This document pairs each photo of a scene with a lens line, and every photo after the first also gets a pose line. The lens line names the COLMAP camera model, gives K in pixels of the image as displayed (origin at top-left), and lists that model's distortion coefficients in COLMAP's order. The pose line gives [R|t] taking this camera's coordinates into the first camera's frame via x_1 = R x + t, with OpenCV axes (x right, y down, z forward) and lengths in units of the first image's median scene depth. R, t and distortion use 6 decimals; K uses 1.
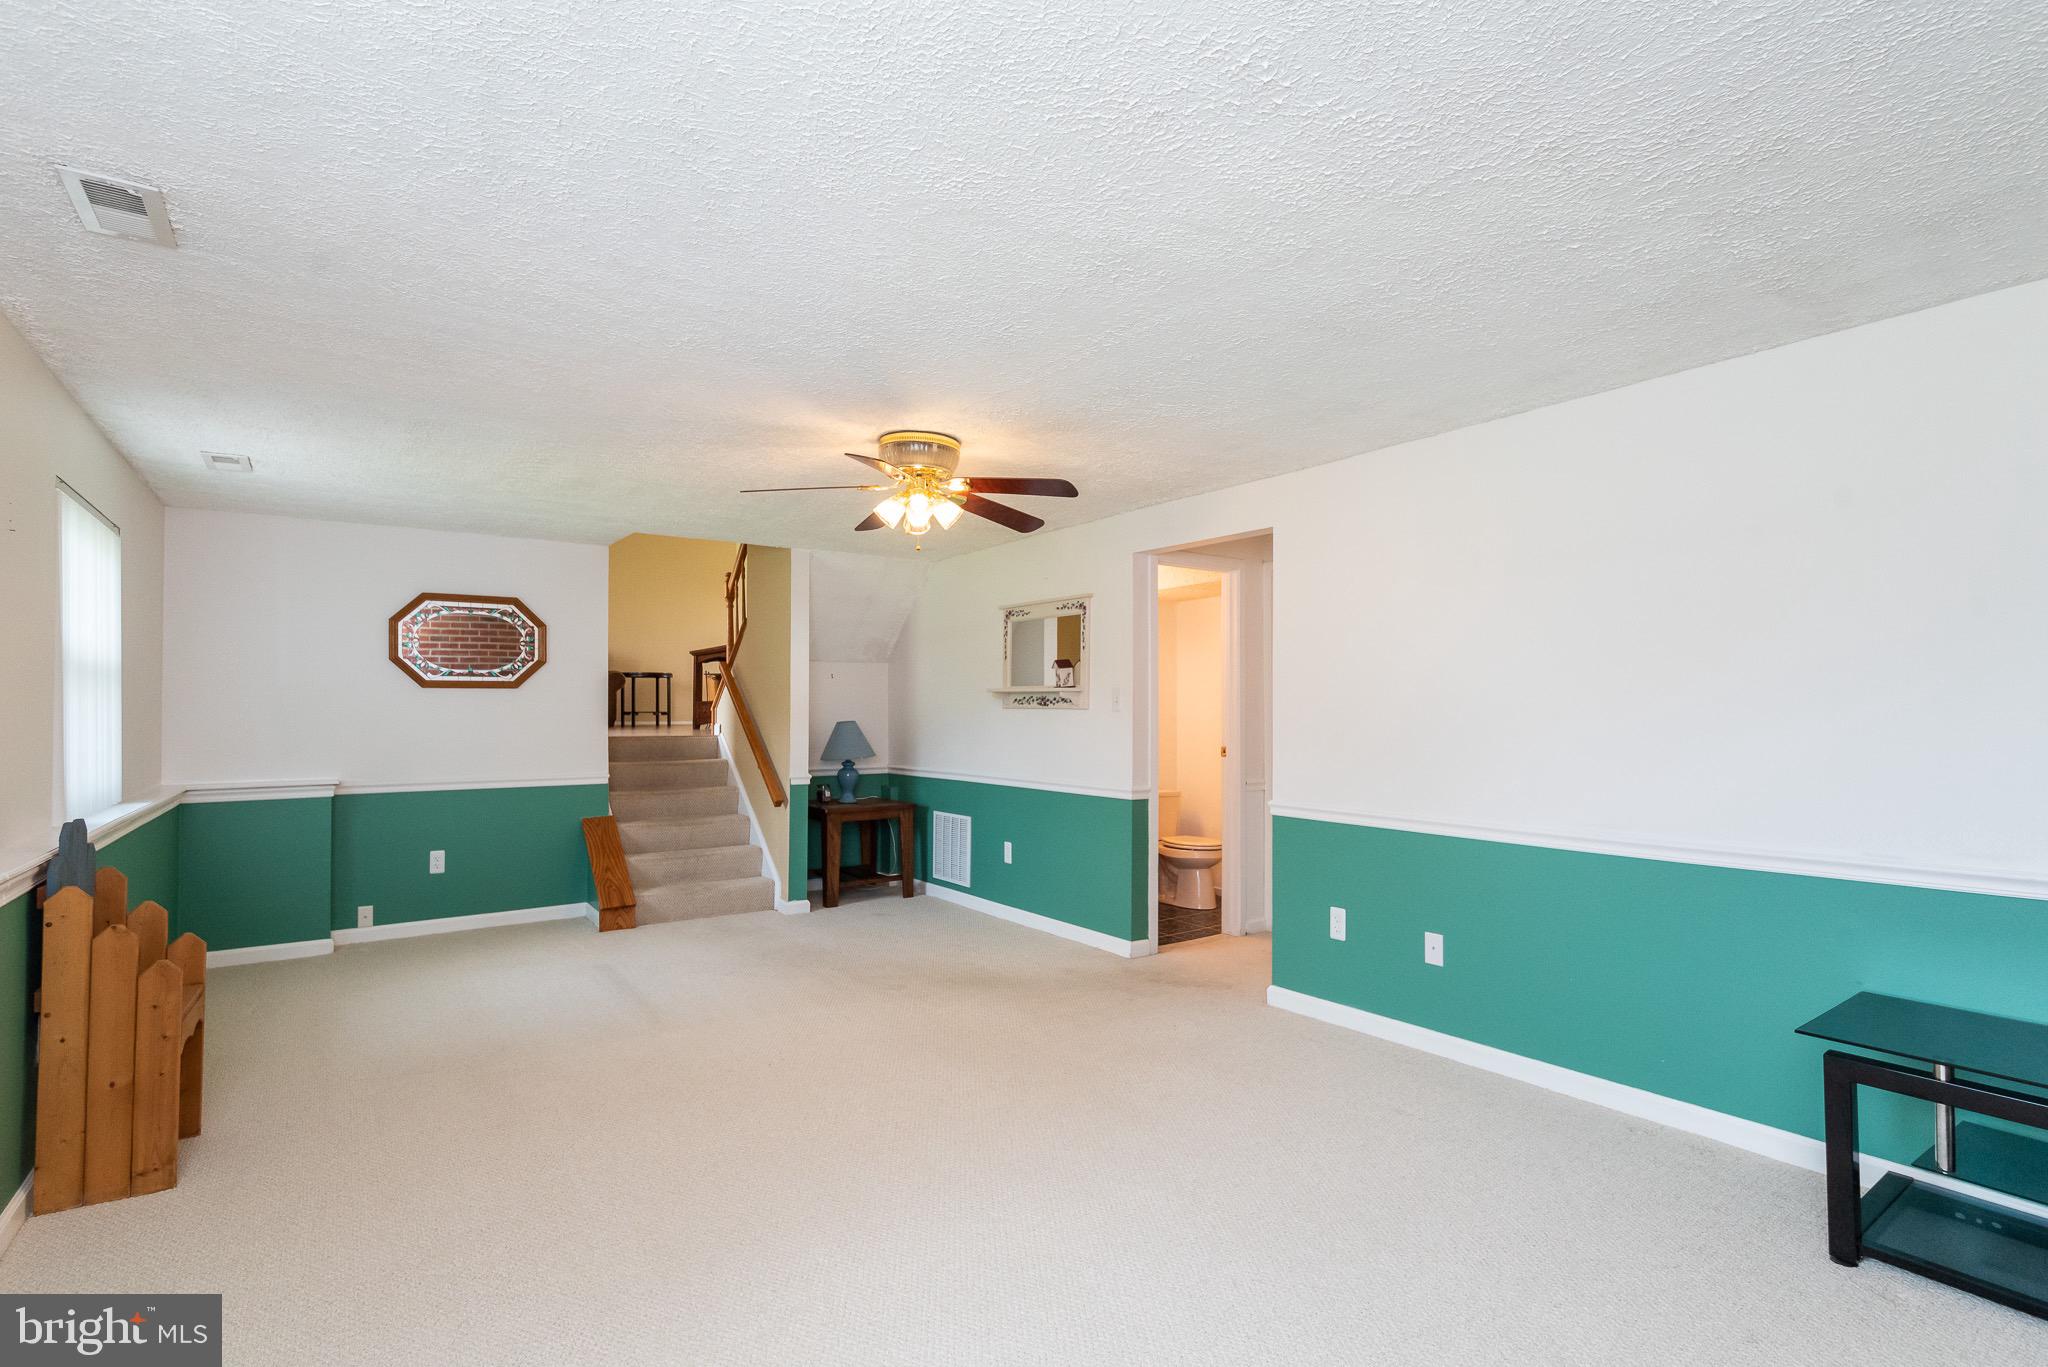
lens RADIAL K [[959.6, 0, 1033.5], [0, 959.6, 693.8], [0, 0, 1]] dist [-0.002438, -0.000349]
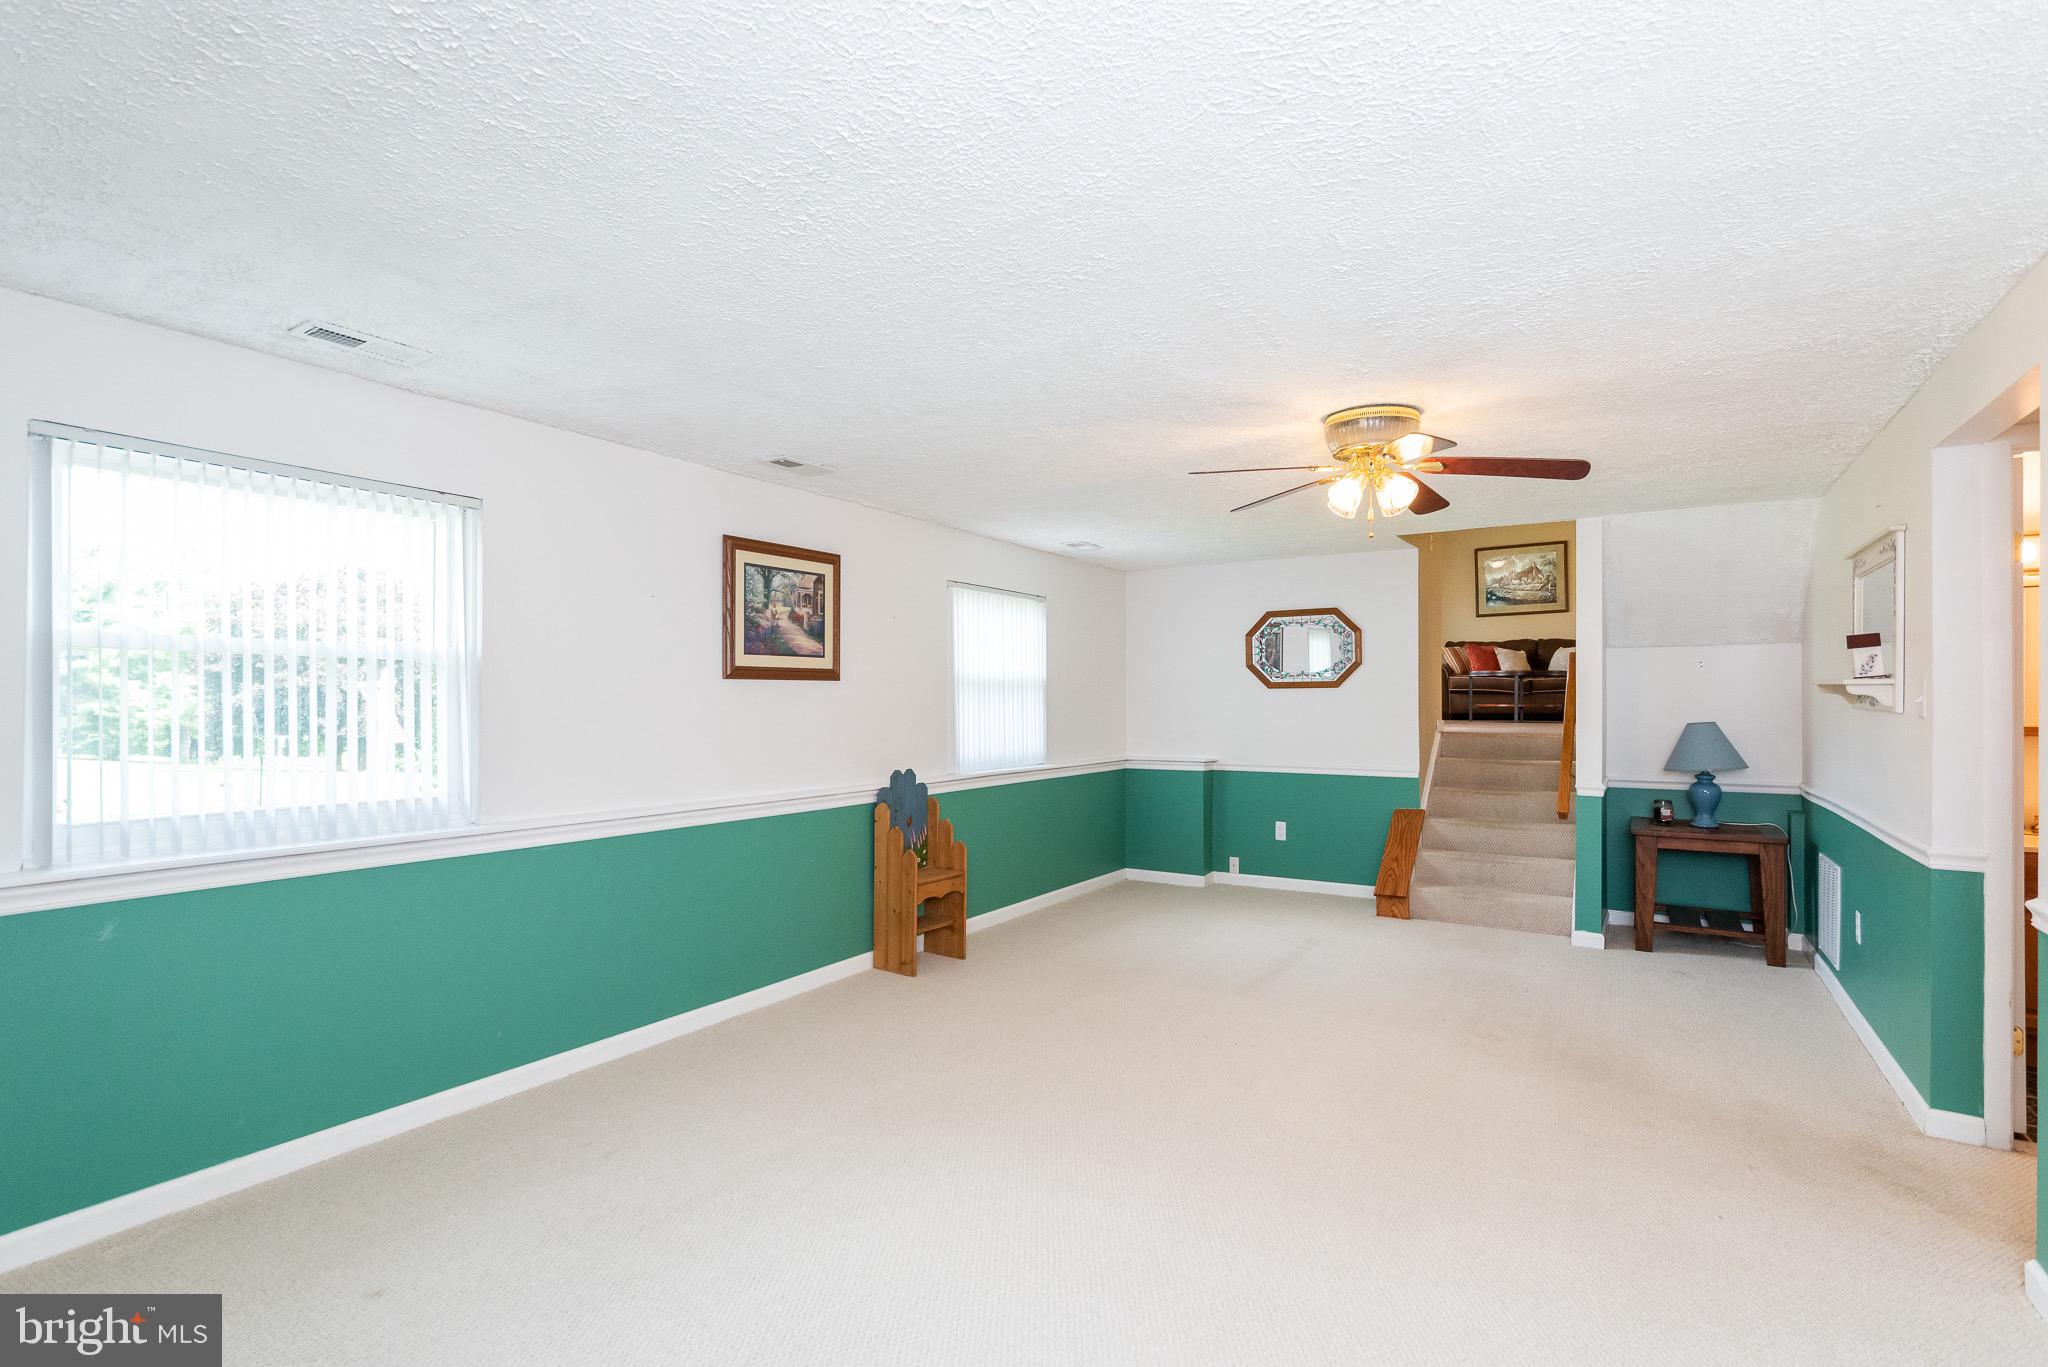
lens RADIAL K [[969.8, 0, 1029.1], [0, 969.8, 690.2], [0, 0, 1]] dist [-0.003263, -0.000093]
pose [[0.376198, -0.008892, -0.926497, 0.398567], [0.018615, 0.999825, -0.002037, -0.007194], [0.926352, -0.016481, 0.376298, 0.239375]]
